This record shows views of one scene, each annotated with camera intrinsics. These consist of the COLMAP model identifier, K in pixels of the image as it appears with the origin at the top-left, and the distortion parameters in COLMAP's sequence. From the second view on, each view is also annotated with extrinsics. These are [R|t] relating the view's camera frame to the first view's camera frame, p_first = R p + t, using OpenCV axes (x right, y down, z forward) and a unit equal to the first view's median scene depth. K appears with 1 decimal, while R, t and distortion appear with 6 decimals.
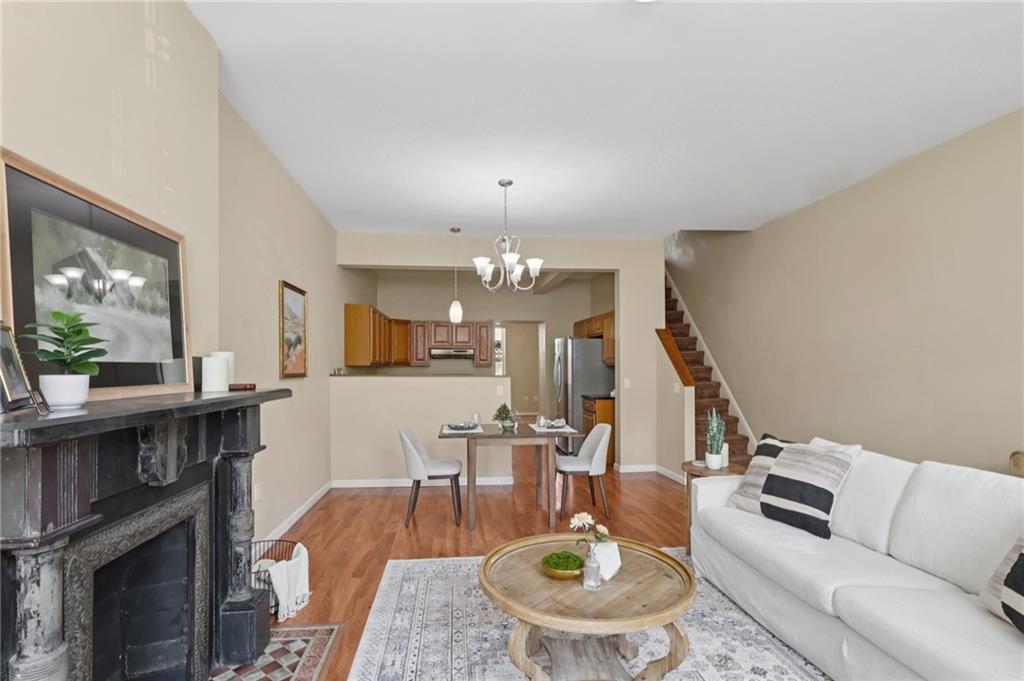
lens RADIAL K [[479.0, 0, 508.9], [0, 479.0, 354.9], [0, 0, 1]] dist [-0.000880, 0.000198]
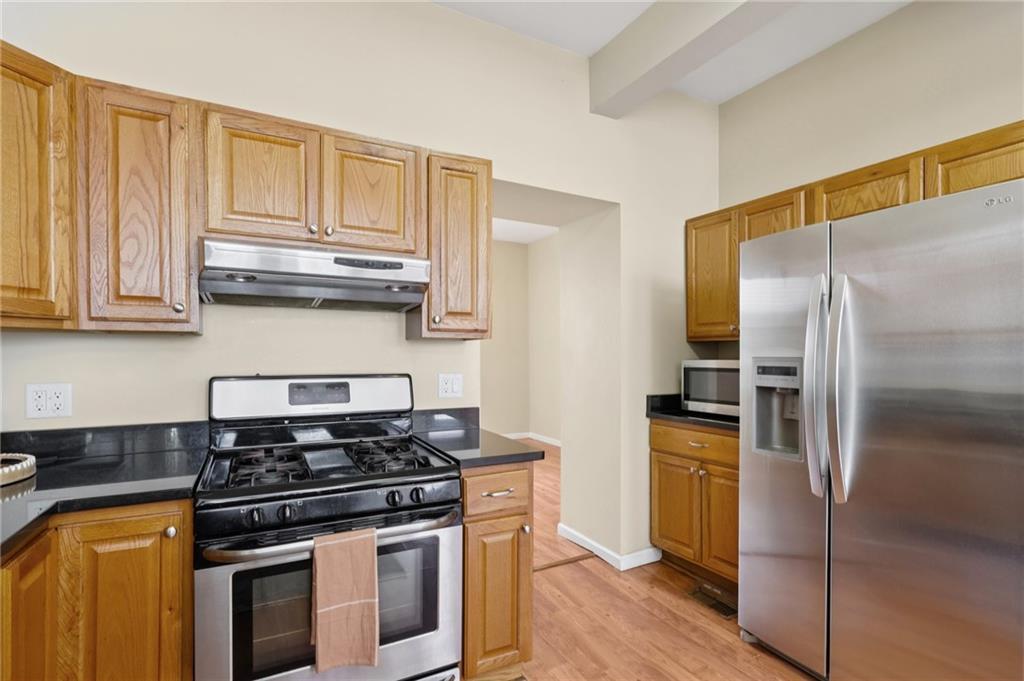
lens RADIAL K [[484.1, 0, 513.2], [0, 484.1, 356.9], [0, 0, 1]] dist [-0.001988, 0.000013]
pose [[0.921636, -0.000424, 0.388054, -0.124570], [-0.012502, 0.999448, 0.030784, 0.024763], [-0.387853, -0.033223, 0.921122, 0.772732]]
